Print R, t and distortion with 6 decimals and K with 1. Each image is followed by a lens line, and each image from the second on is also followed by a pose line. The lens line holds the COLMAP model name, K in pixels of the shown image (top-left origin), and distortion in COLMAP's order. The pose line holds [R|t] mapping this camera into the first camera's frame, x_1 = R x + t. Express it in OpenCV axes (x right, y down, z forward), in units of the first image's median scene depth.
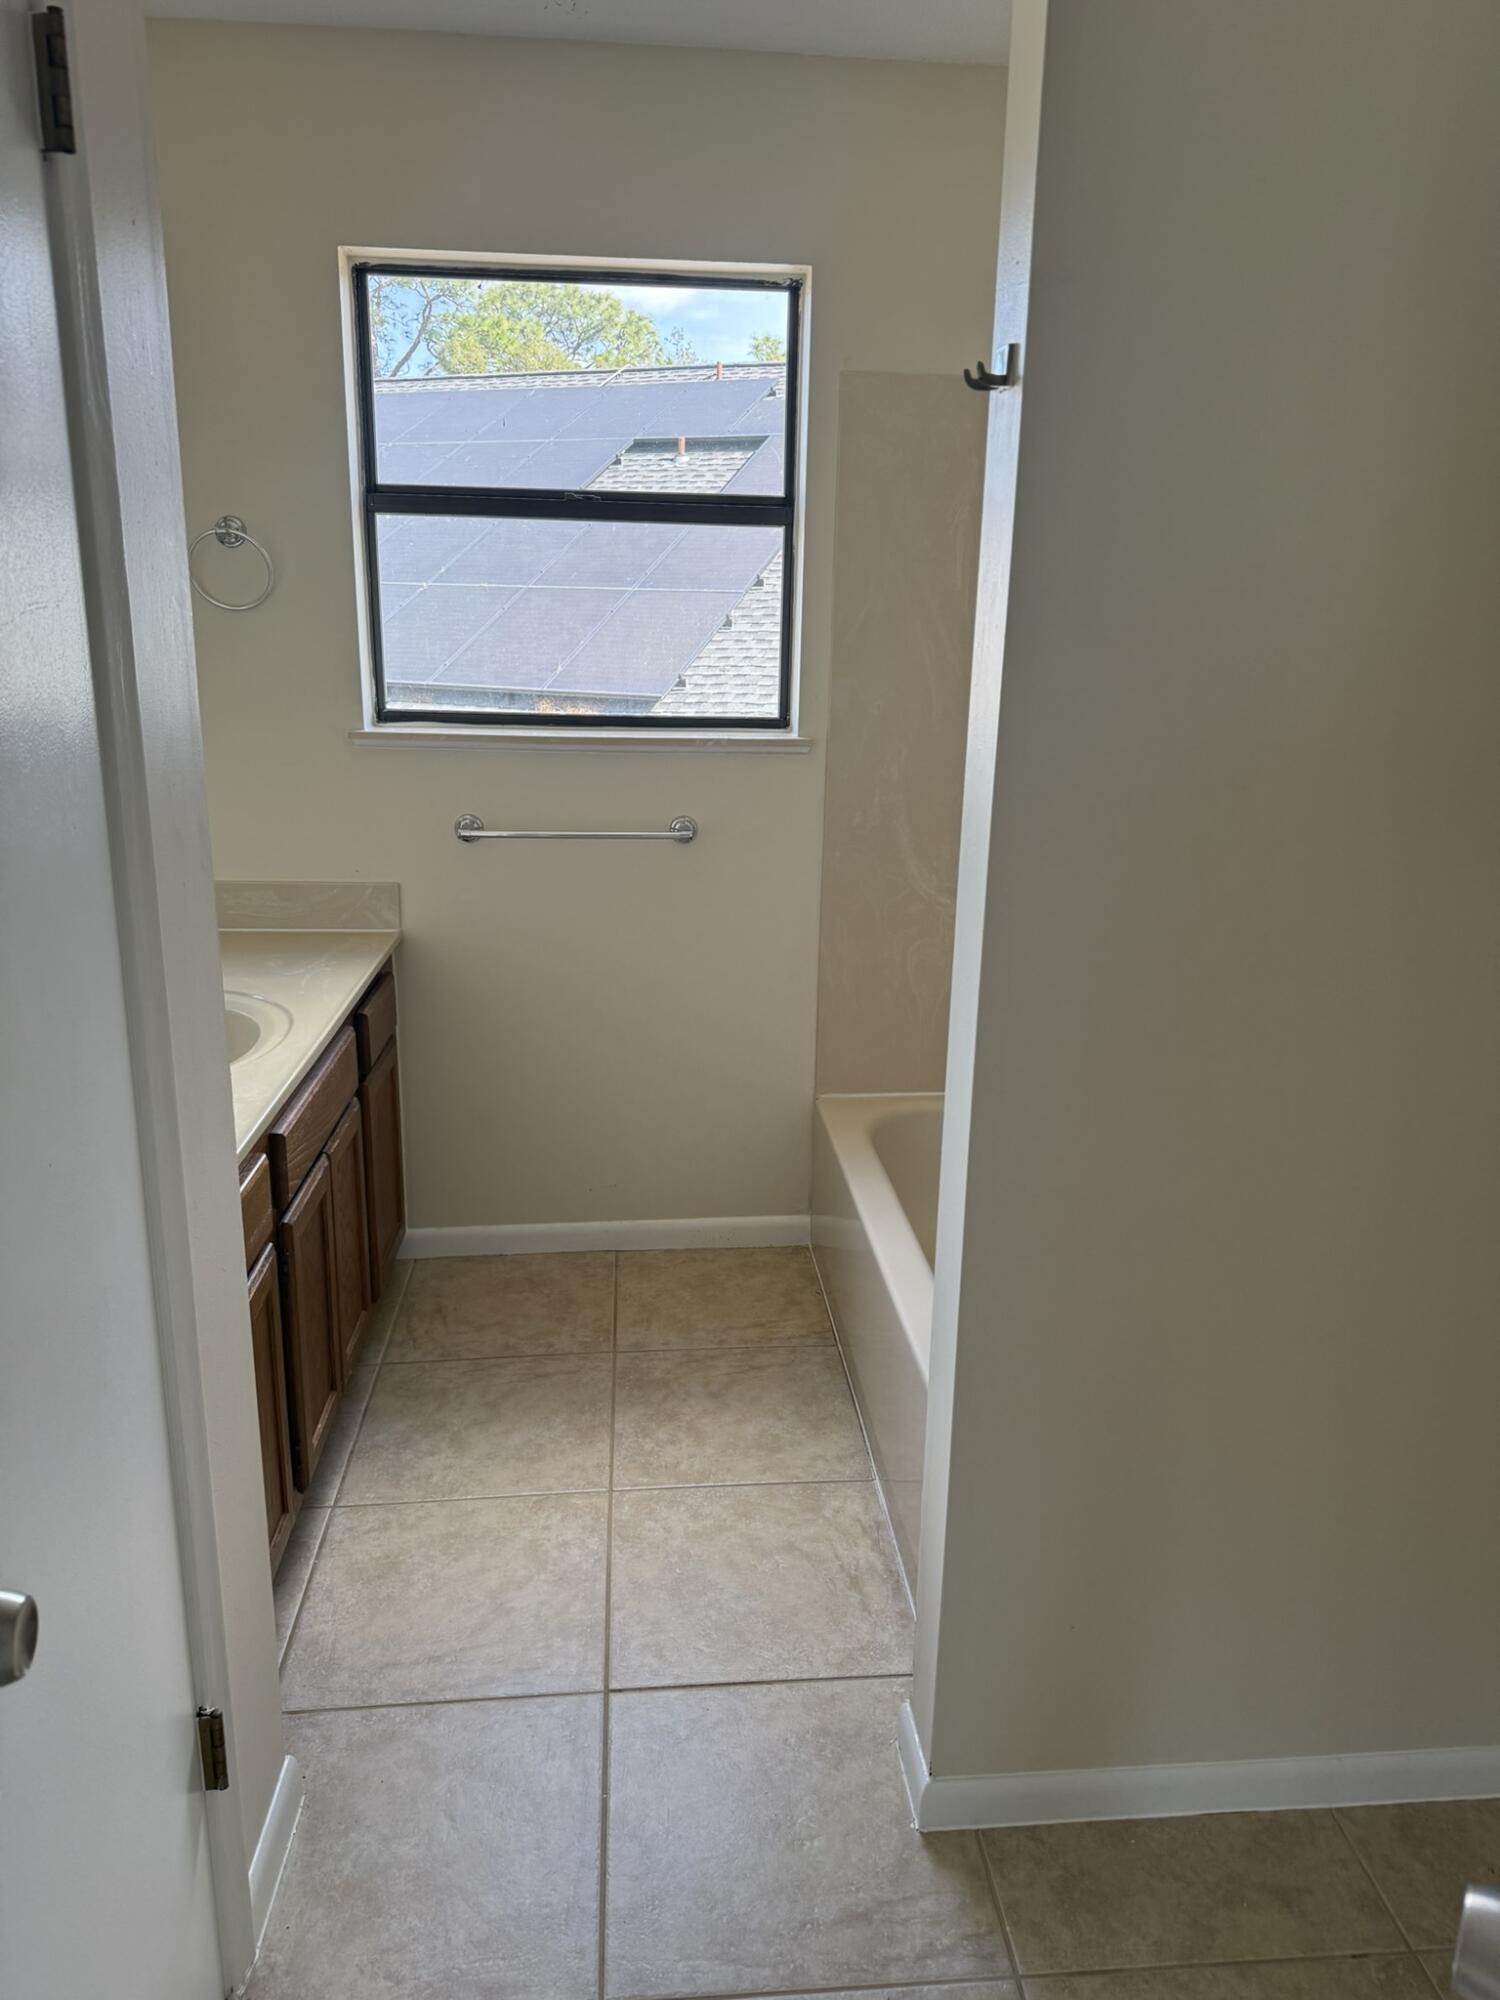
lens RADIAL K [[1437.6, 0, 750.2], [0, 1437.6, 1000.5], [0, 0, 1]] dist [0.033481, -0.024194]
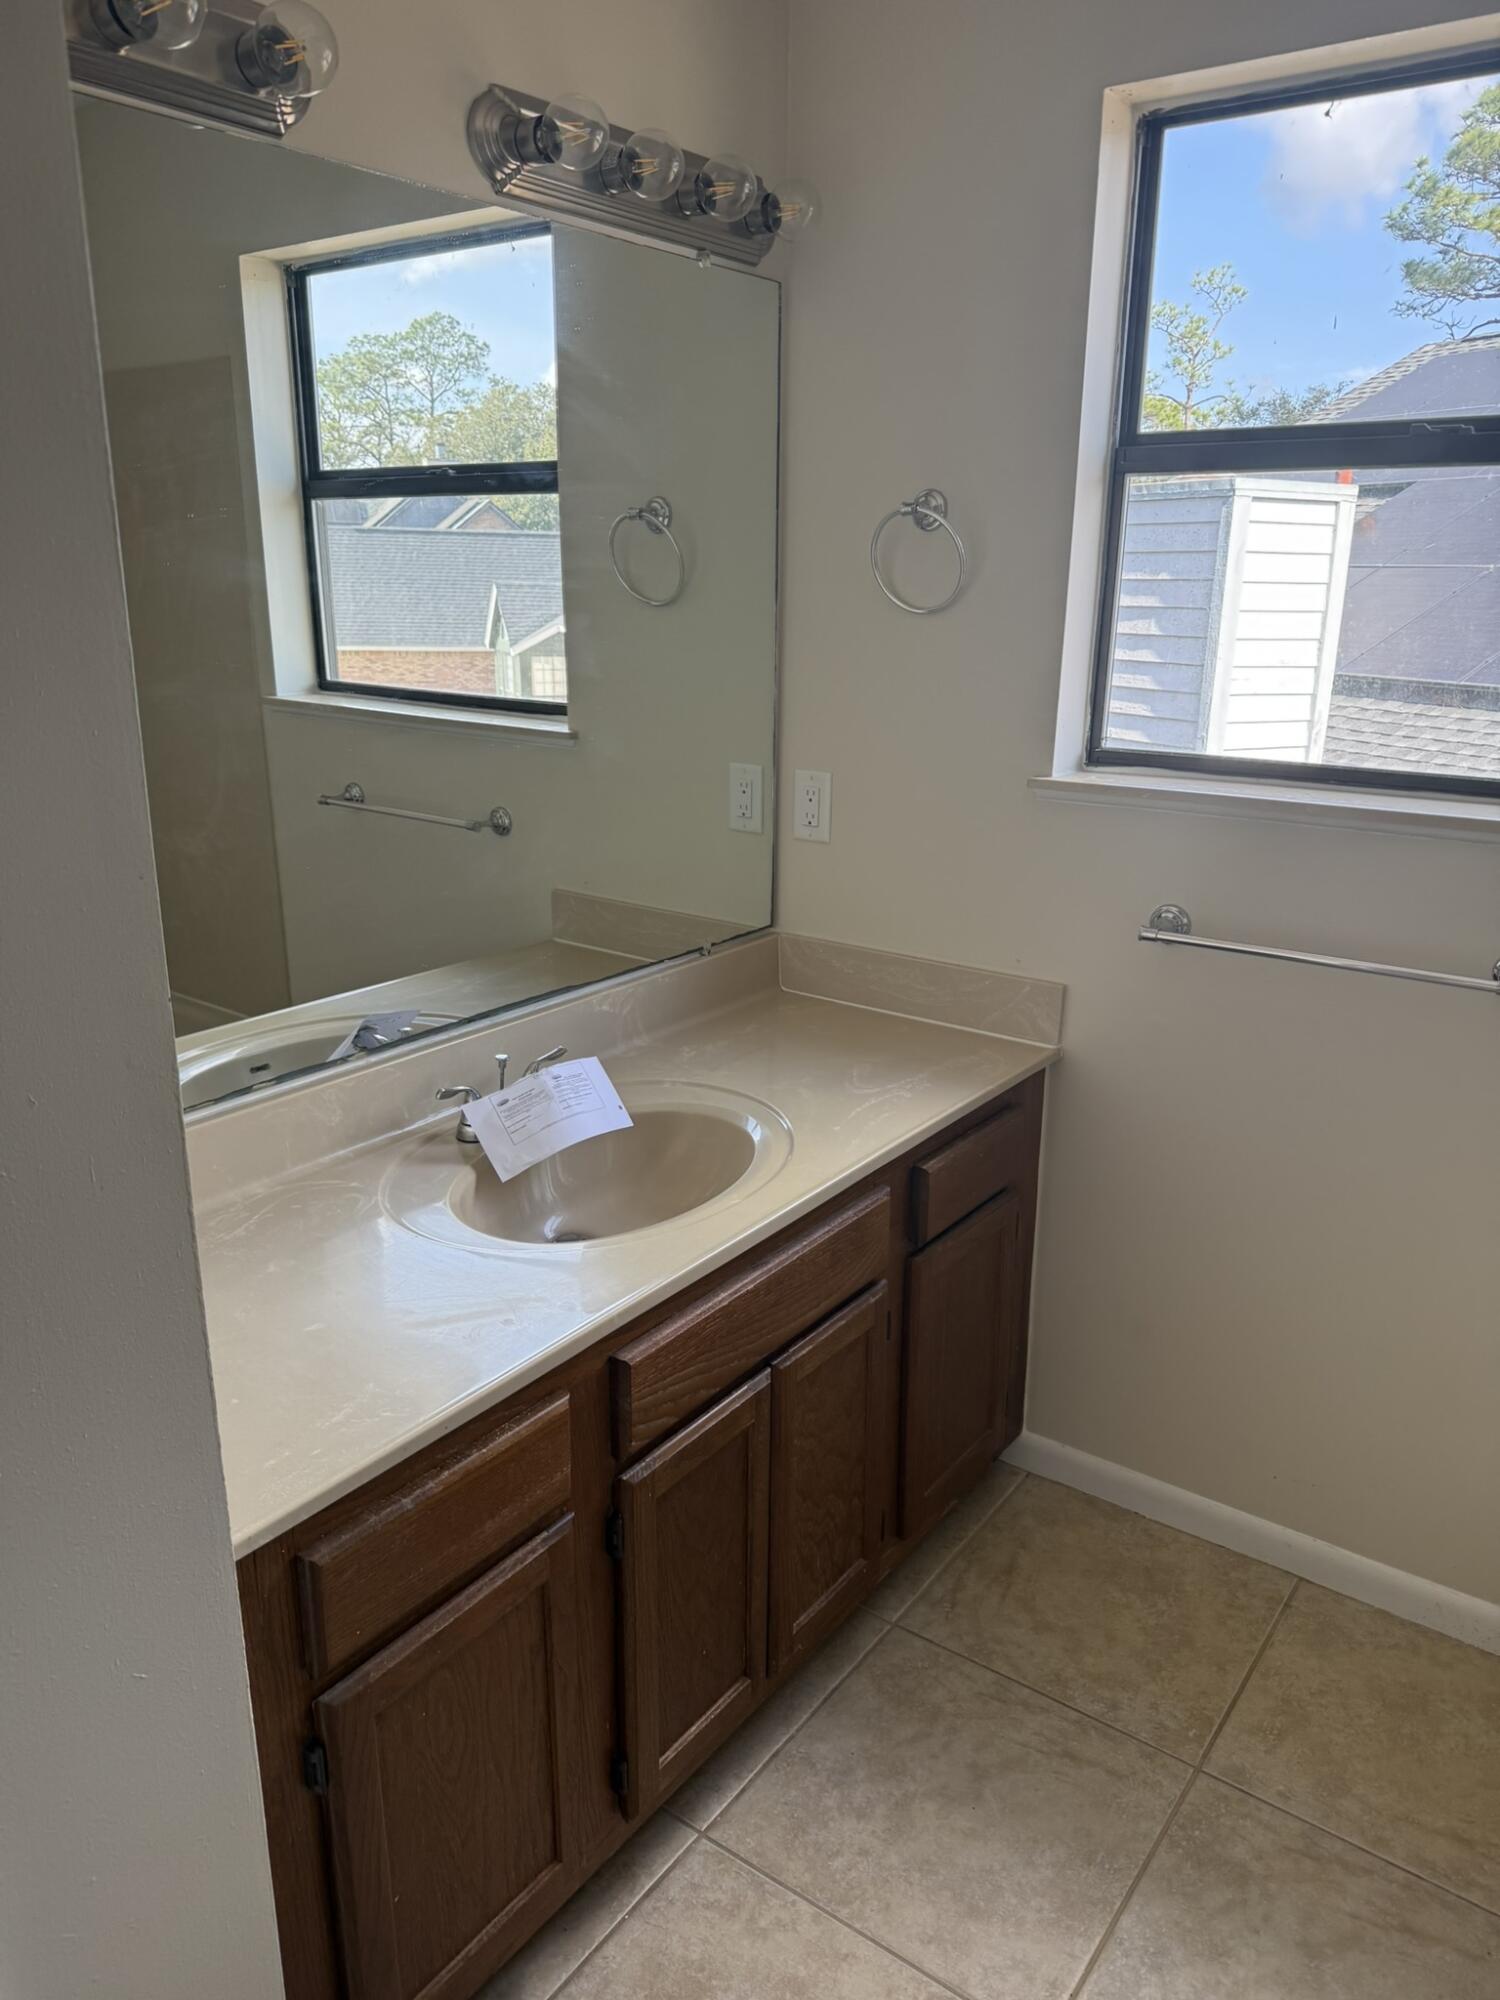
lens RADIAL K [[1437.6, 0, 758.1], [0, 1437.6, 1001.0], [0, 0, 1]] dist [0.033481, -0.024194]
pose [[0.752544, 0.179127, -0.633712, 0.107770], [-0.167417, 0.982719, 0.078967, -0.112185], [0.636906, 0.046668, 0.769528, 0.361447]]
